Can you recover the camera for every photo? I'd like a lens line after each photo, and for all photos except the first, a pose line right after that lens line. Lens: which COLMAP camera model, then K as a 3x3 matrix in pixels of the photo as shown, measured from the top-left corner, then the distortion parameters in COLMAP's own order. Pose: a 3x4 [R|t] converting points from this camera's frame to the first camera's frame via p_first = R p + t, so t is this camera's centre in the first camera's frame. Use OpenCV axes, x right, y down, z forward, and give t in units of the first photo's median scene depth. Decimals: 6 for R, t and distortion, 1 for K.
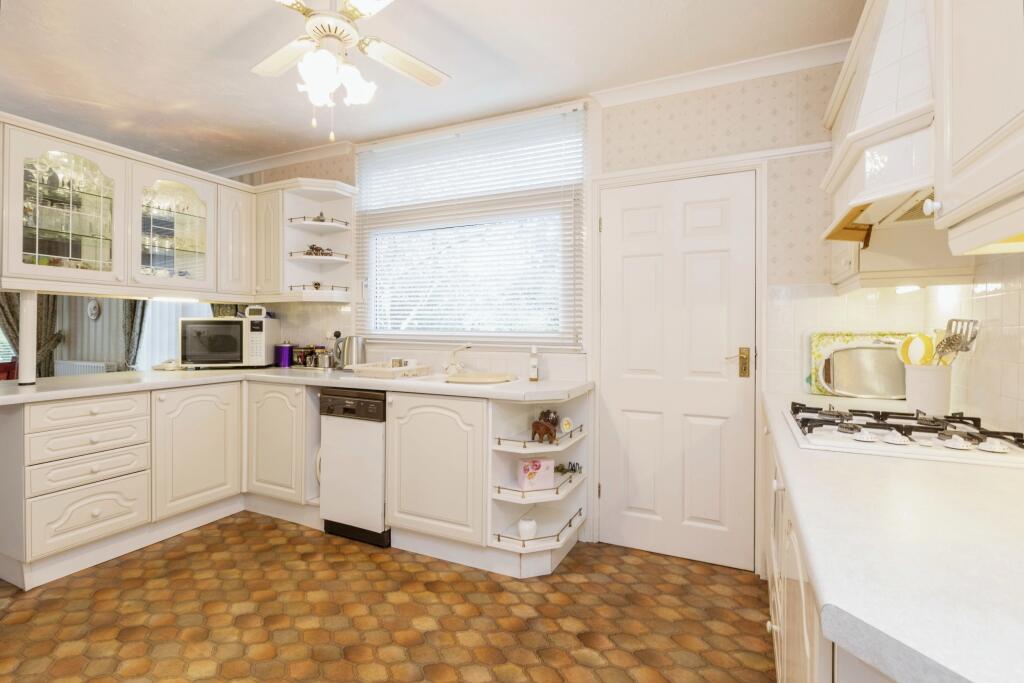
lens RADIAL K [[487.2, 0, 511.3], [0, 487.2, 327.1], [0, 0, 1]] dist [-0.000375, -0.000145]
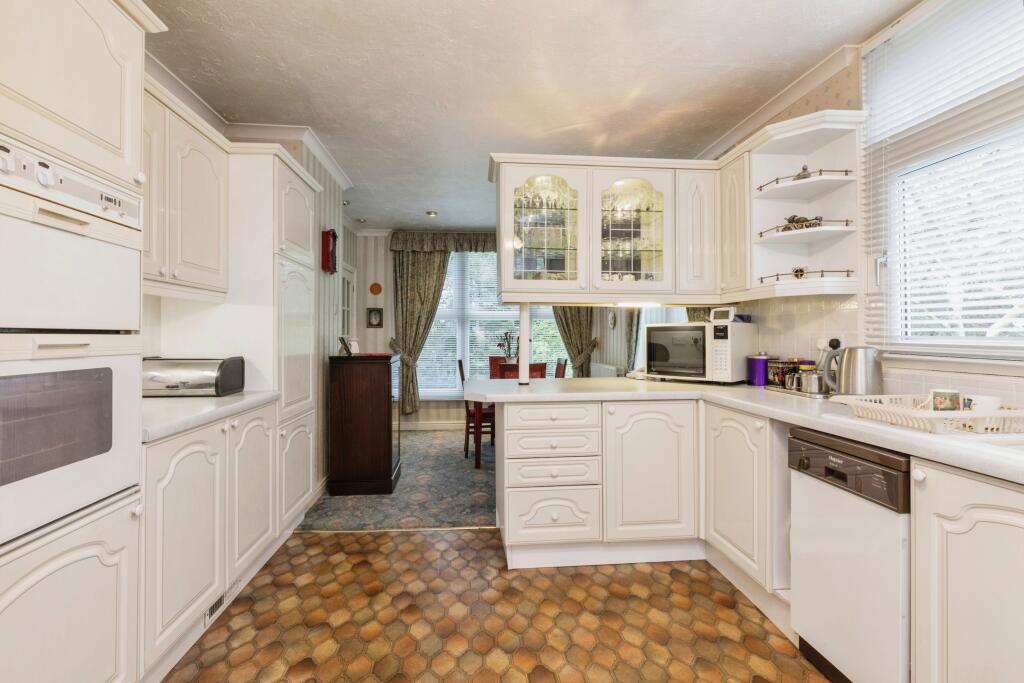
lens RADIAL K [[471.1, 0, 511.2], [0, 471.1, 330.2], [0, 0, 1]] dist [-0.000181, -0.000292]
pose [[0.514734, -0.012875, -0.857253, -0.040051], [0.005969, 0.999917, -0.011433, 0.001445], [0.857329, 0.000768, 0.514768, 0.334847]]
